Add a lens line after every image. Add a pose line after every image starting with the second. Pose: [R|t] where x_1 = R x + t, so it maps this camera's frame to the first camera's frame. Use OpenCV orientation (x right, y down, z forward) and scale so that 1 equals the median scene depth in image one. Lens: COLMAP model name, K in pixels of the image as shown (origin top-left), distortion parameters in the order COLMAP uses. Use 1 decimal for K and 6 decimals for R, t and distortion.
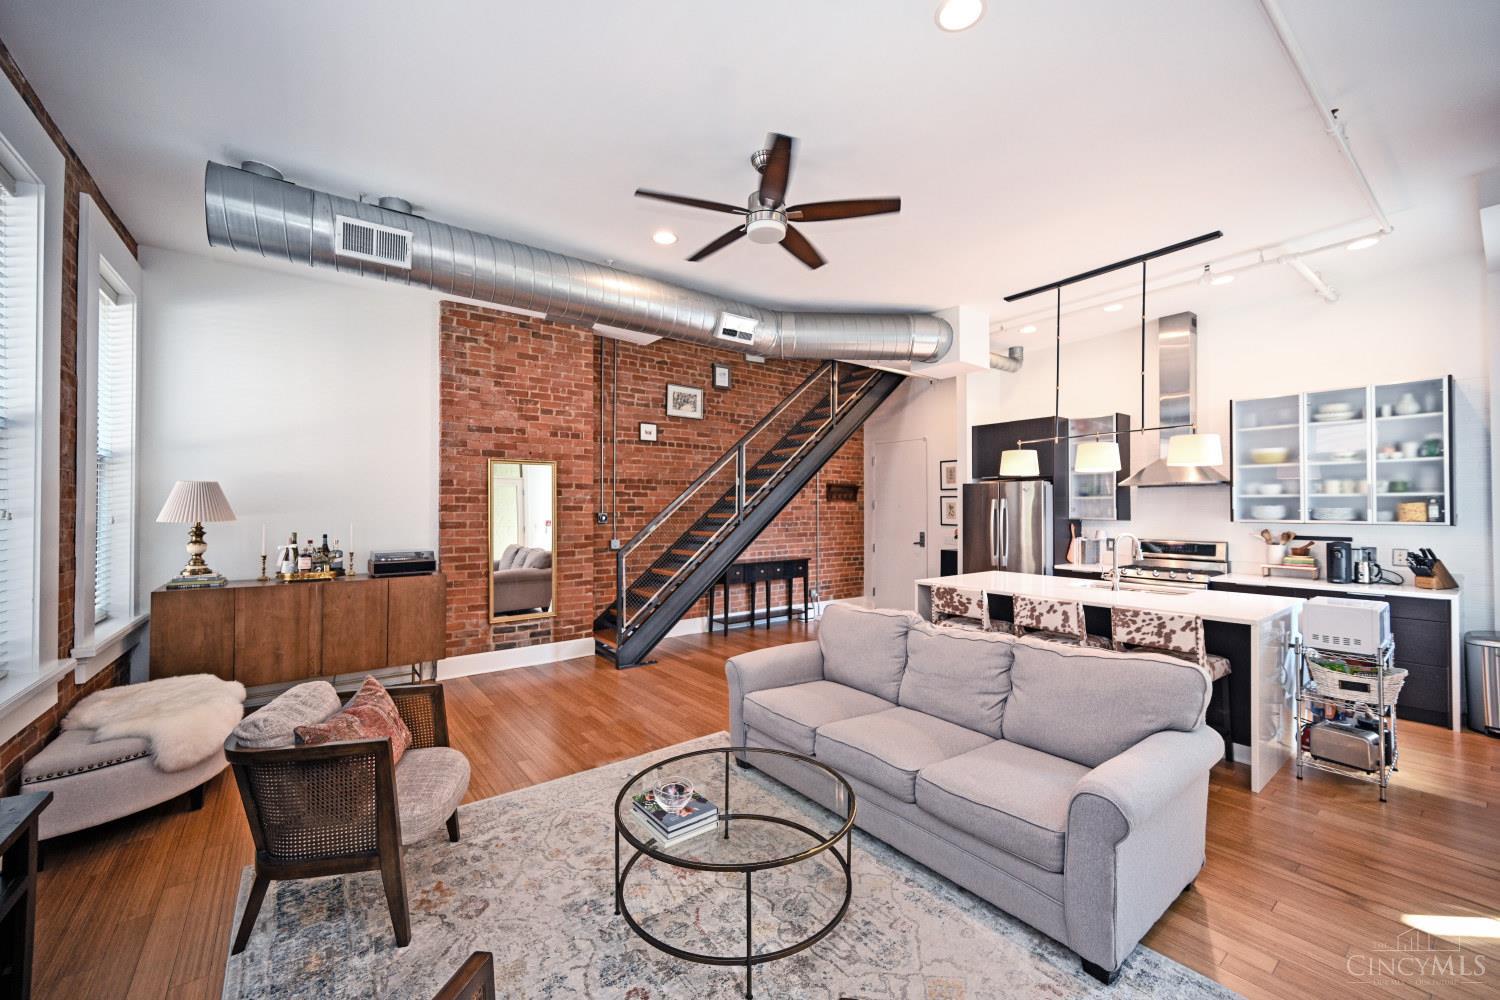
lens RADIAL K [[591.1, 0, 750.0], [0, 591.1, 500.0], [0, 0, 1]] dist [-0.001912, 0.000043]
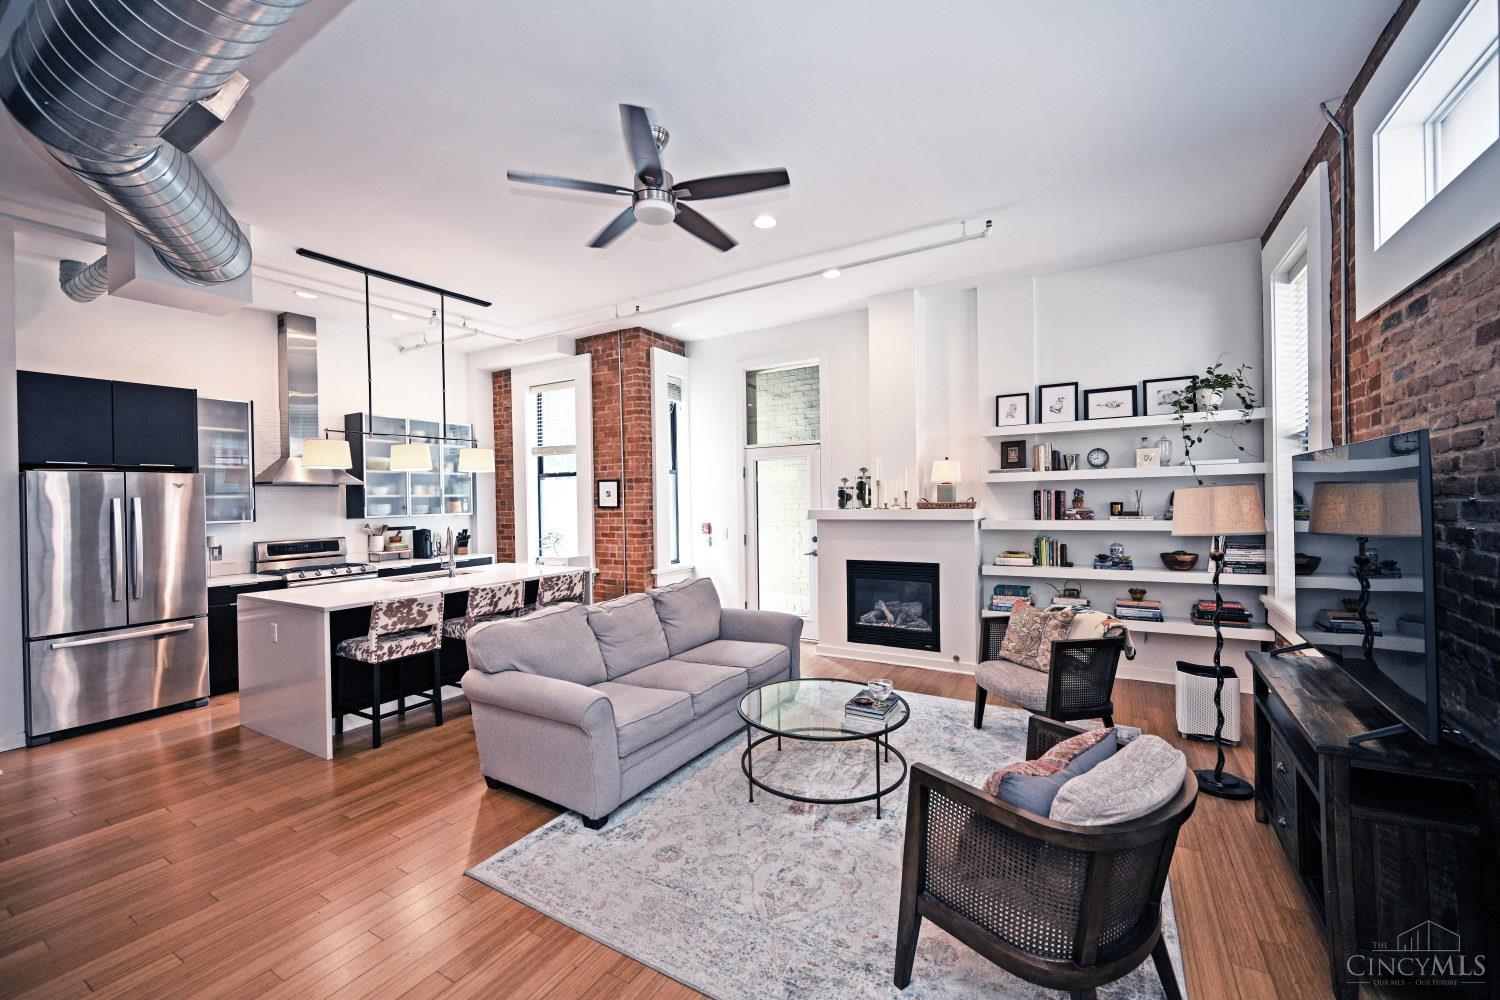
lens RADIAL K [[605.6, 0, 745.1], [0, 605.6, 502.2], [0, 0, 1]] dist [-0.000514, 0.000104]
pose [[-0.367606, 0.000815, 0.929981, -0.471212], [0.005413, 0.999985, 0.001263, 0.006718], [-0.929966, 0.005498, -0.367605, 0.619089]]
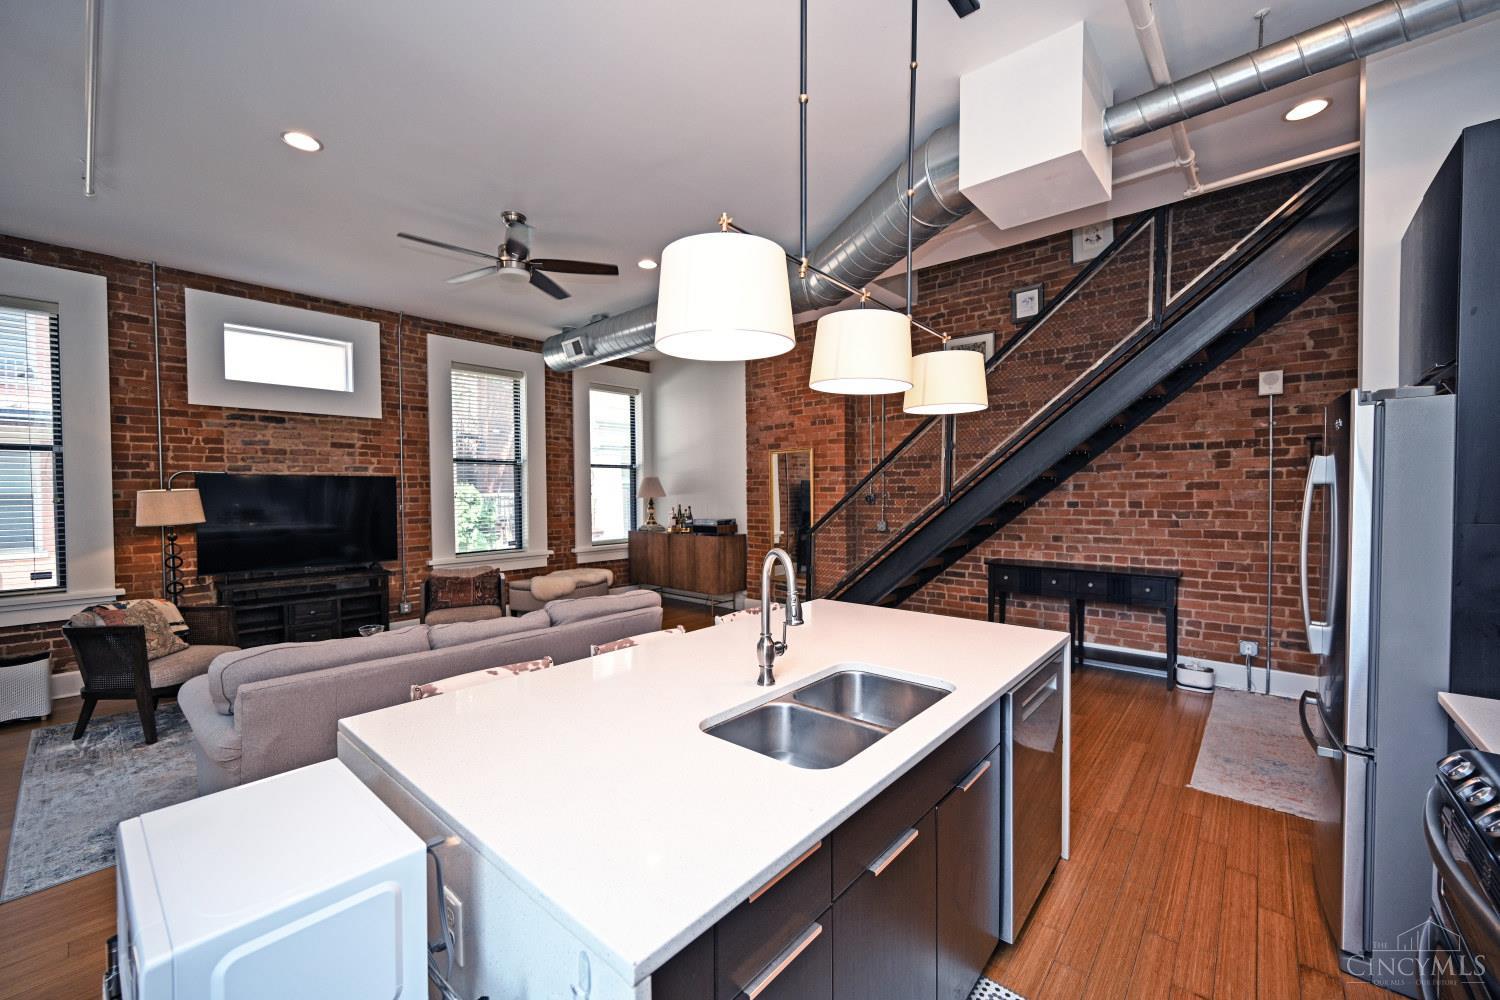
lens RADIAL K [[591.1, 0, 751.3], [0, 591.1, 504.9], [0, 0, 1]] dist [0.001283, 0.000303]
pose [[0.198614, 0.022648, -0.979816, 0.705802], [0.021504, 0.999392, 0.027460, 0.009553], [0.979842, -0.026524, 0.198006, 0.624801]]
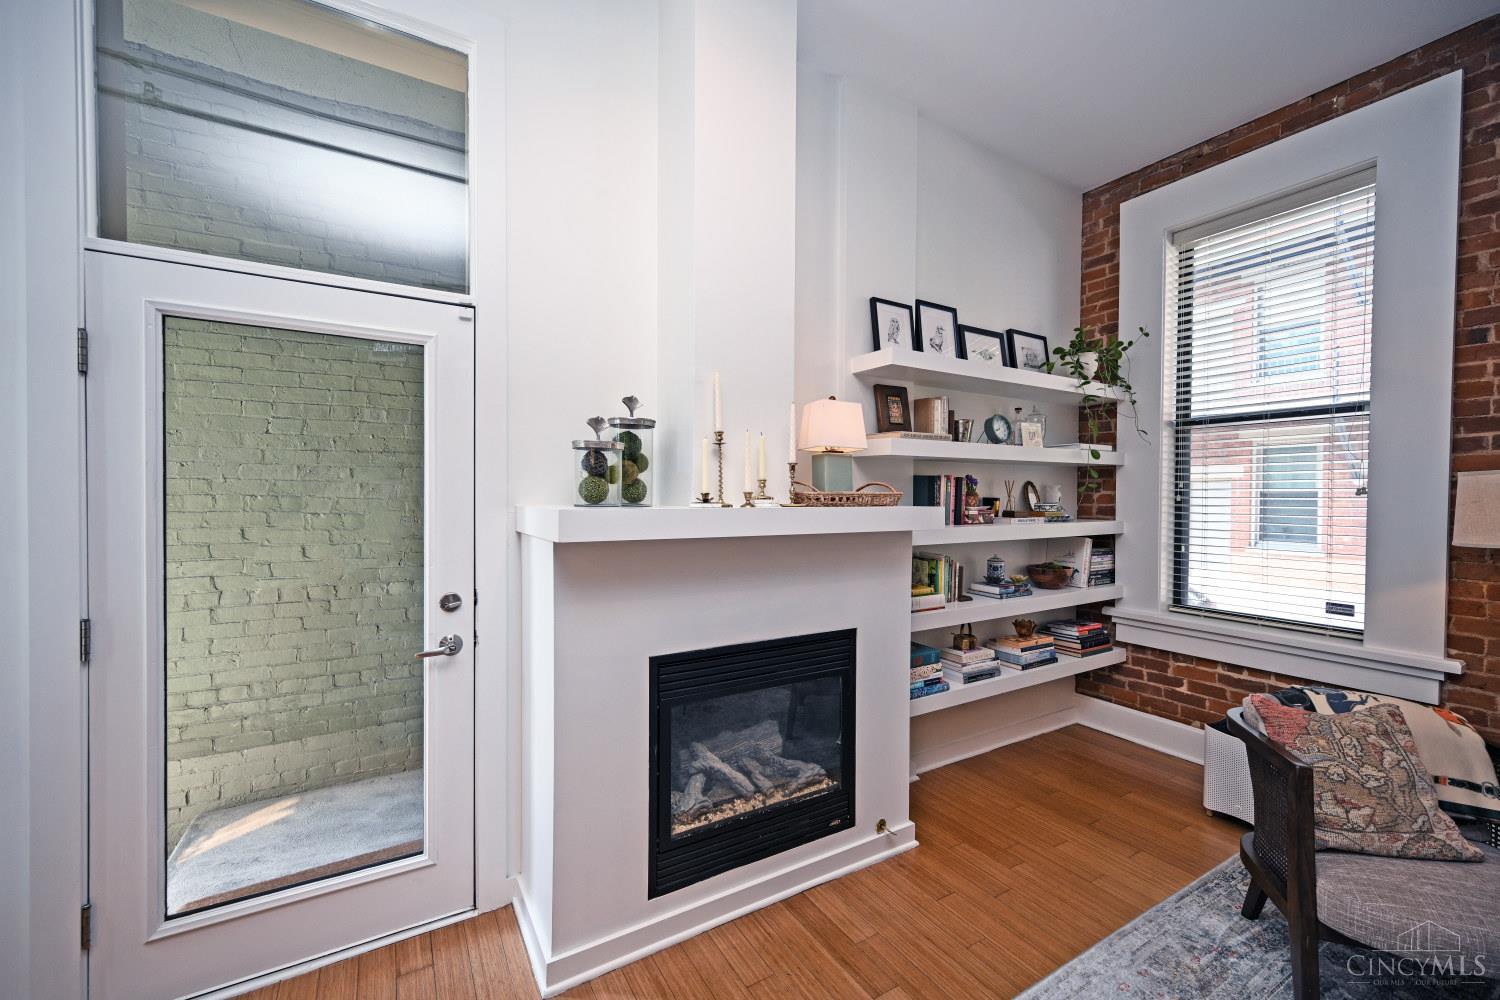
lens RADIAL K [[608.1, 0, 752.3], [0, 608.1, 504.0], [0, 0, 1]] dist [0.001328, 0.000171]
pose [[-0.993820, -0.005293, 0.110875, 0.235213], [-0.005280, 0.999986, 0.000415, 0.017202], [-0.110876, -0.000173, -0.993834, 0.442388]]
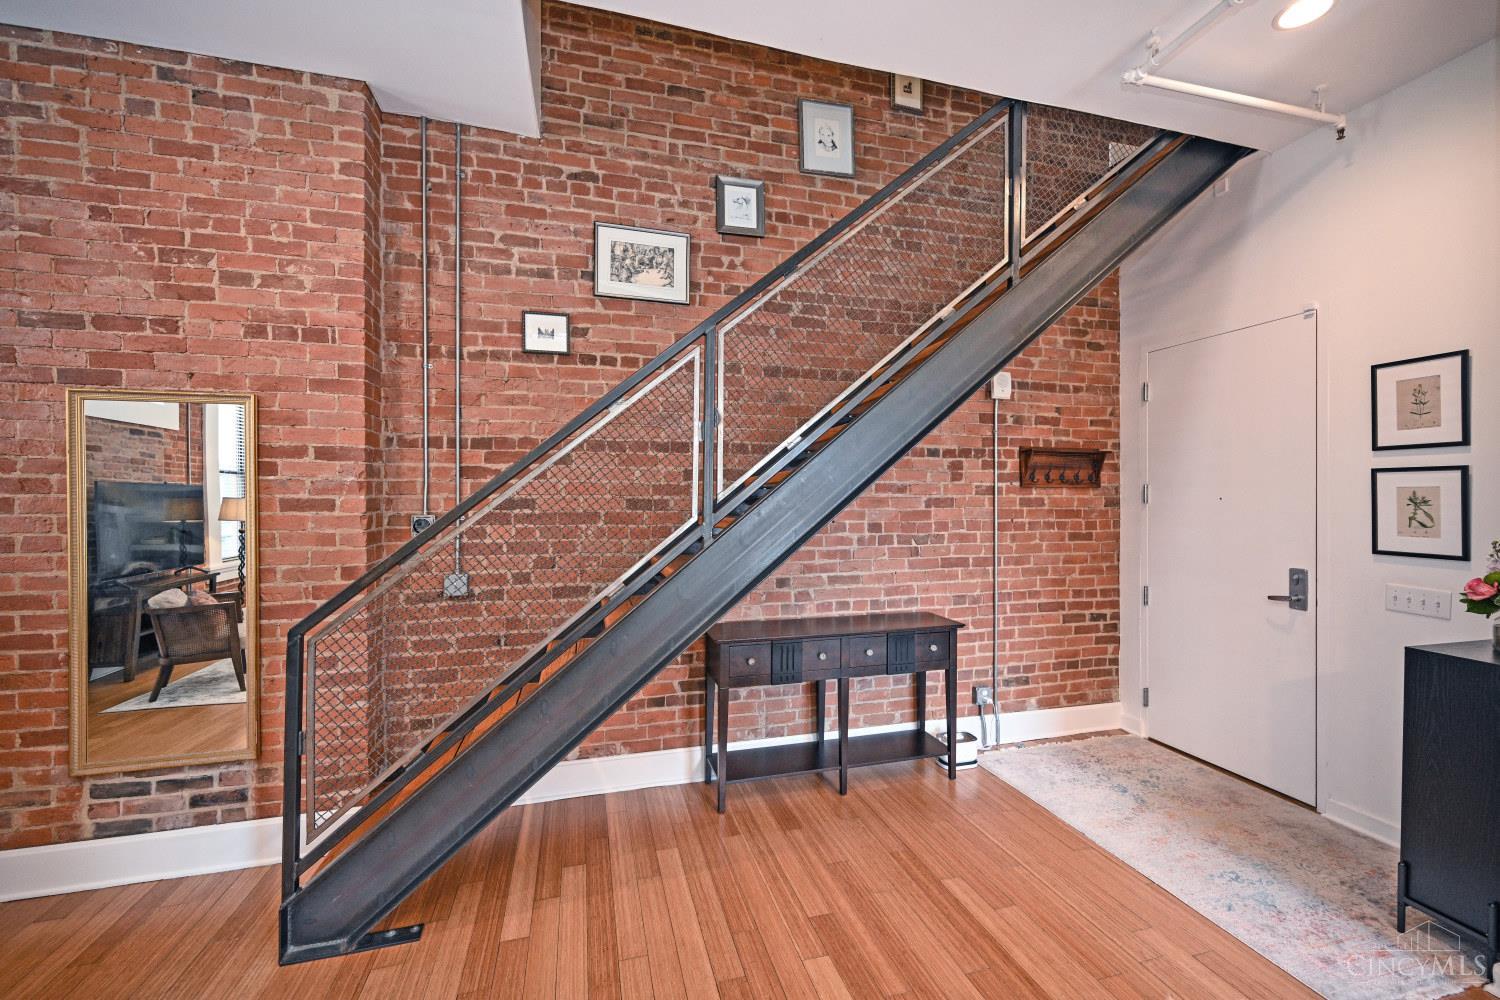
lens RADIAL K [[605.6, 0, 750.0], [0, 605.6, 500.0], [0, 0, 1]] dist [0.000784, 0.000123]
pose [[0.926690, -0.000378, -0.375825, 0.154354], [0.005877, 0.999892, 0.013485, 0.006188], [0.375779, -0.014706, 0.926592, 0.689192]]
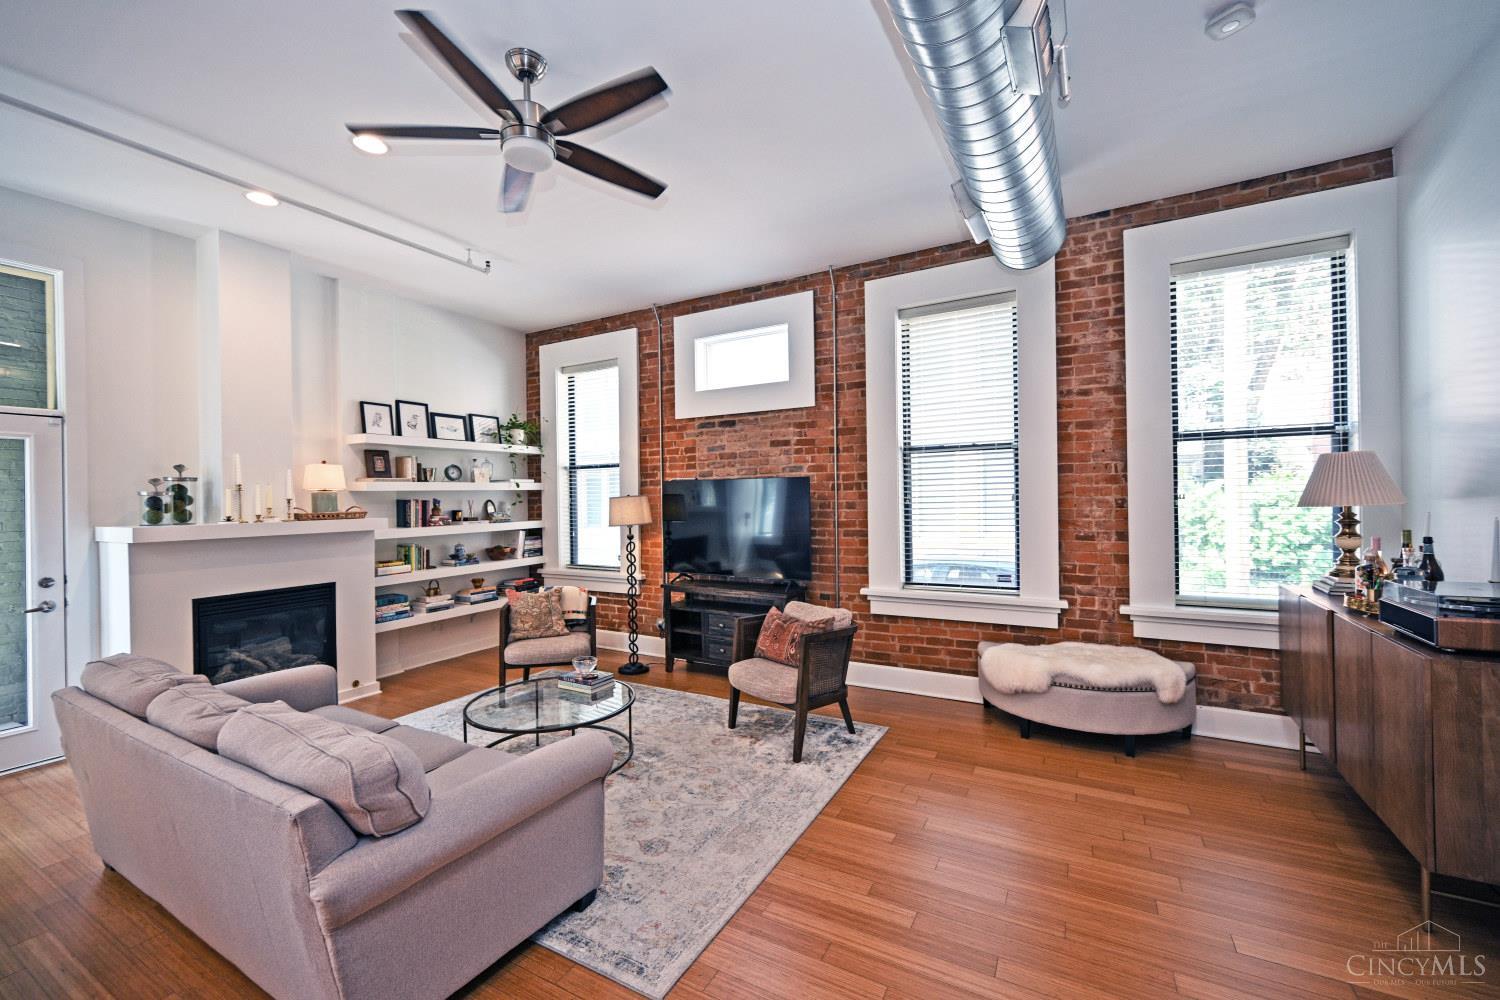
lens RADIAL K [[611.2, 0, 743.4], [0, 611.2, 499.3], [0, 0, 1]] dist [0.001204, 0.000191]
pose [[-0.919068, 0.017755, -0.393699, 0.047535], [0.022742, 0.999709, -0.008004, 0.011145], [0.393442, -0.016310, -0.919205, 0.939943]]
